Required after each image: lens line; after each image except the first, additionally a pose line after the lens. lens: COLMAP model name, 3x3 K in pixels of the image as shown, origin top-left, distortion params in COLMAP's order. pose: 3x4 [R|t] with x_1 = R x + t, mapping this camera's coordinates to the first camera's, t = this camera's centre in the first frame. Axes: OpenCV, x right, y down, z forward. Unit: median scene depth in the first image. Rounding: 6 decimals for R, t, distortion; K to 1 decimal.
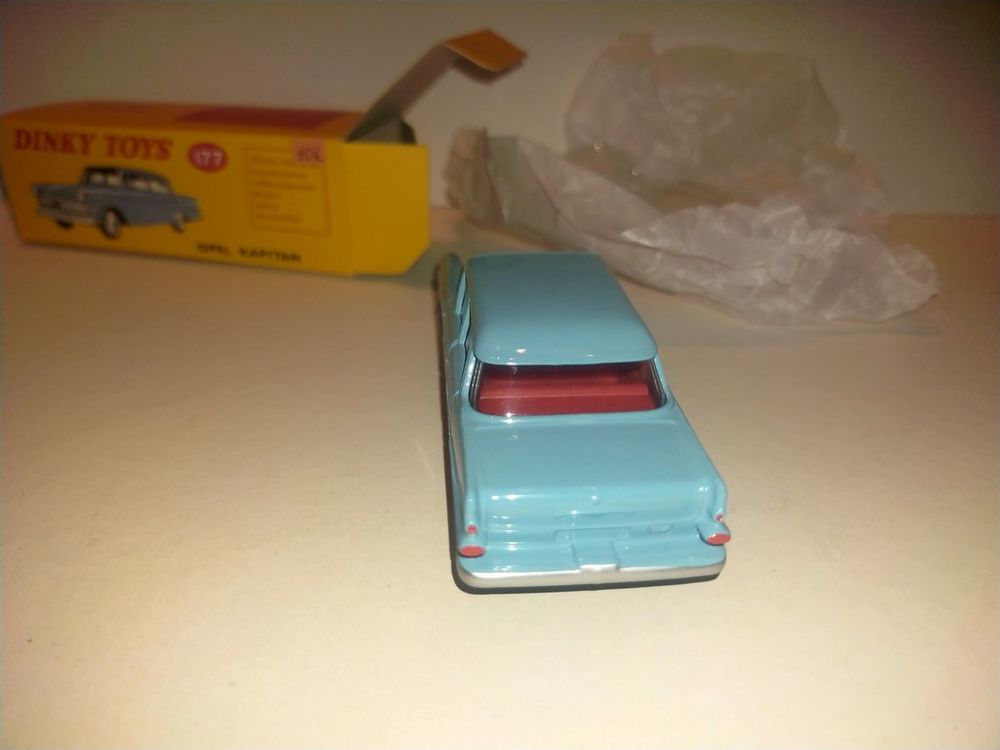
lens RADIAL K [[773.8, 0, 500.0], [0, 773.8, 375.0], [0, 0, 1]] dist [-0.043588, -0.004776]
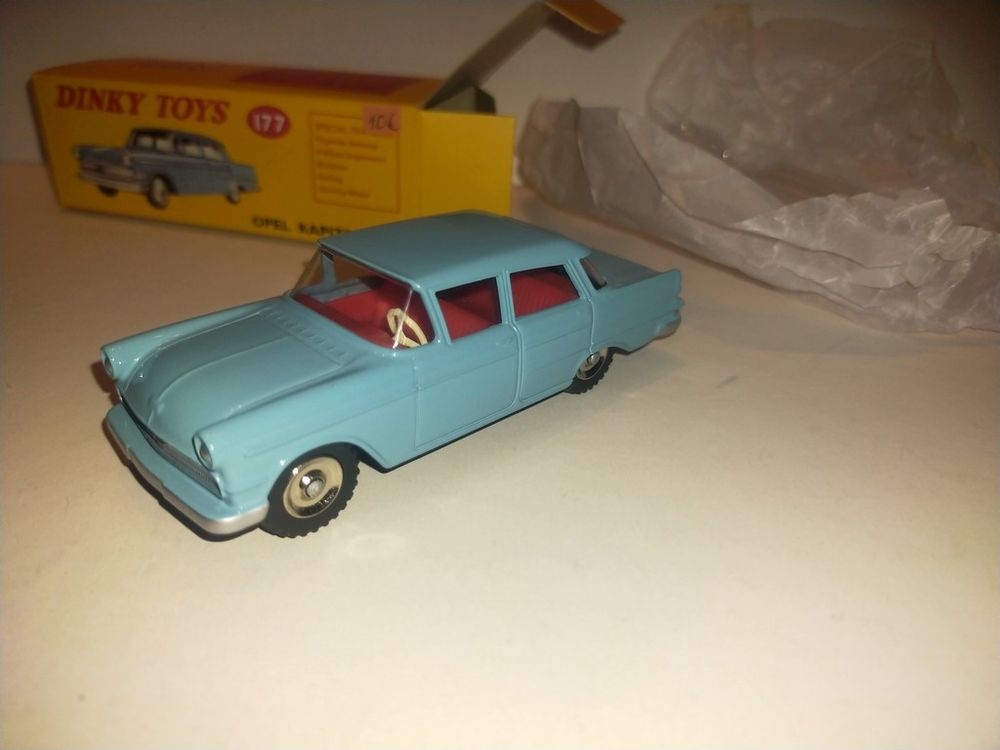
lens RADIAL K [[773.8, 0, 500.0], [0, 773.8, 375.0], [0, 0, 1]] dist [-0.043588, -0.004776]
pose [[0.999015, 0.038259, -0.022465, -0.077086], [-0.037751, 0.999031, 0.022627, -0.015705], [0.023309, -0.021757, 0.999492, 0.093317]]
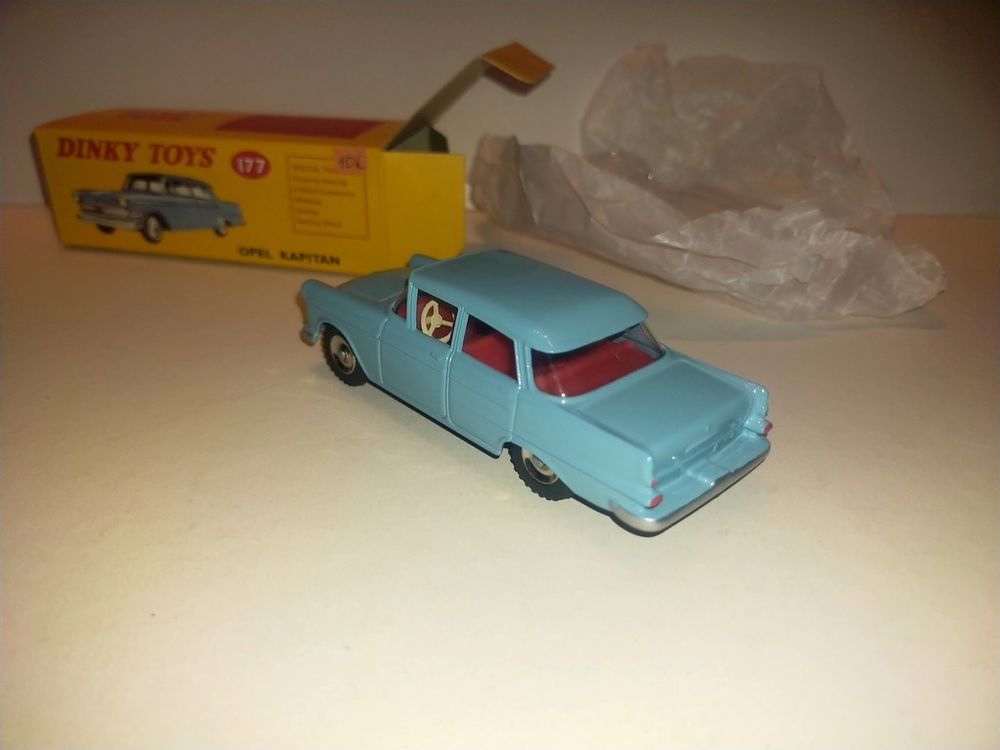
lens RADIAL K [[765.8, 0, 500.0], [0, 765.8, 375.0], [0, 0, 1]] dist [-0.011543, -0.051135]
pose [[0.999745, -0.009762, 0.020349, -0.066953], [0.009751, 0.999952, 0.000605, 0.005327], [-0.020354, -0.000407, 0.999793, -0.048300]]
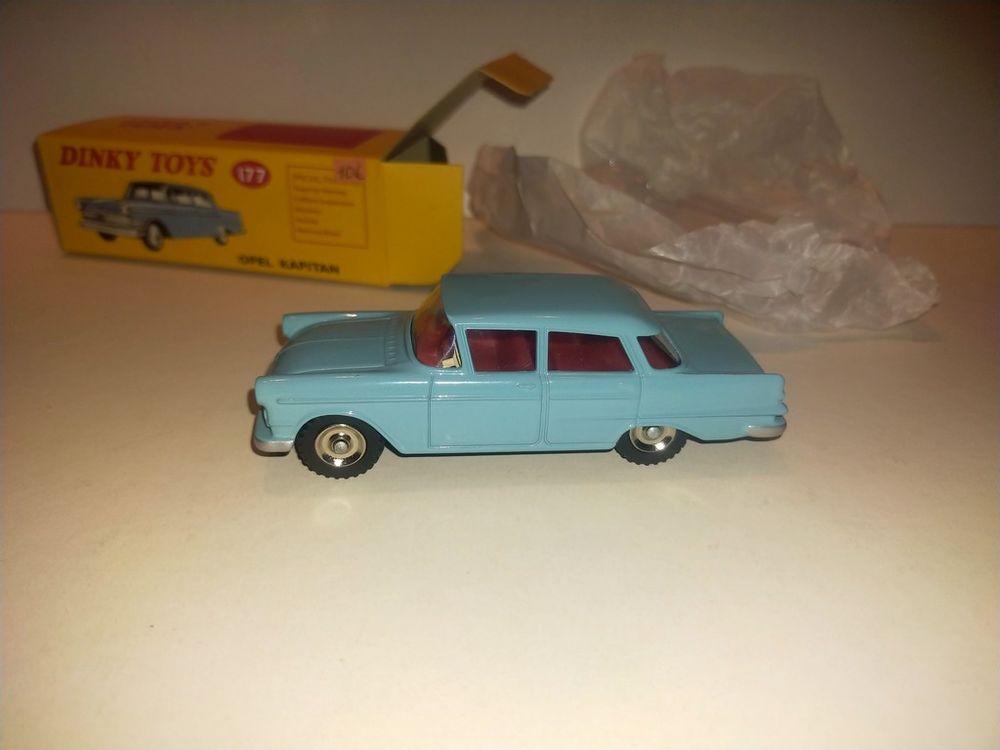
lens RADIAL K [[765.8, 0, 500.0], [0, 765.8, 375.0], [0, 0, 1]] dist [-0.011543, -0.051135]
pose [[0.999812, -0.004610, 0.018857, -0.061637], [0.004606, 0.999989, 0.000256, -0.006748], [-0.018858, -0.000169, 0.999822, -0.057471]]
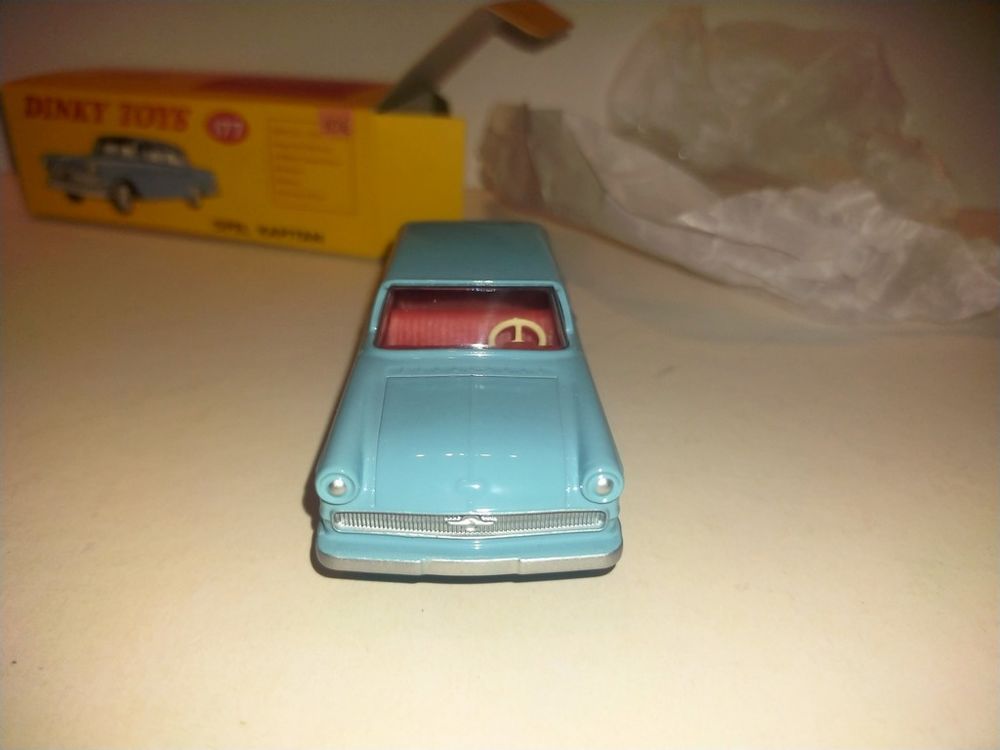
lens RADIAL K [[784.7, 0, 500.0], [0, 784.7, 375.0], [0, 0, 1]] dist [-0.059076, -0.000170]
pose [[0.999472, 0.025860, -0.019655, -0.024536], [-0.025678, 0.999626, 0.009432, -0.001216], [0.019891, -0.008922, 0.999762, 0.064468]]
